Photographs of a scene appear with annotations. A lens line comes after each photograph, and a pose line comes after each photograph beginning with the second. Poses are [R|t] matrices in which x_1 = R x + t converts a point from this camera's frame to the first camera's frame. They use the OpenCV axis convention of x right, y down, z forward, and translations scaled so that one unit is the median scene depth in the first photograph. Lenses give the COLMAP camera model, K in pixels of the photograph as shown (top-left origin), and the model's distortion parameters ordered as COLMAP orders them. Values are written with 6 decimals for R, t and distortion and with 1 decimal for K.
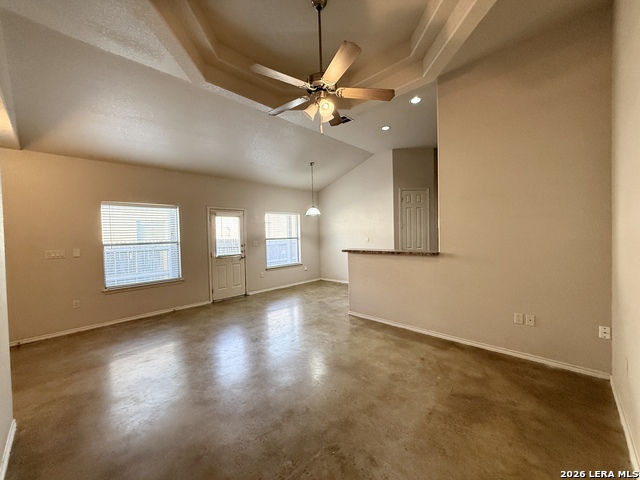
lens RADIAL K [[256.4, 0, 319.7], [0, 256.4, 239.7], [0, 0, 1]] dist [-0.000910, -0.000009]
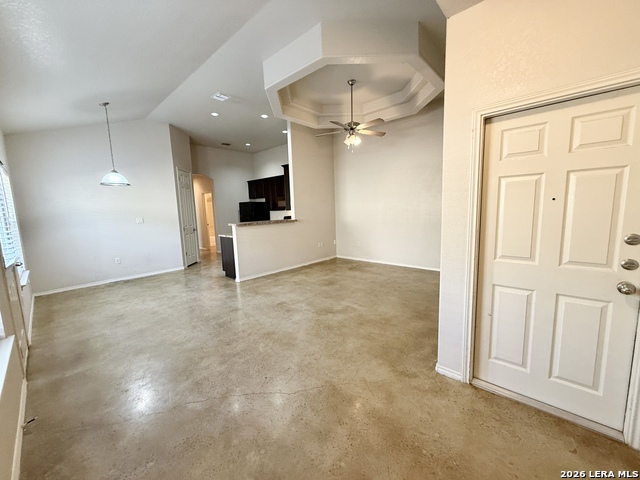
lens RADIAL K [[256.4, 0, 320.1], [0, 256.4, 241.1], [0, 0, 1]] dist [-0.000910, -0.000009]
pose [[-0.025984, -0.102911, 0.994351, -1.300635], [0.059060, 0.992791, 0.104293, 0.025548], [-0.997916, 0.061436, -0.019719, 0.878499]]
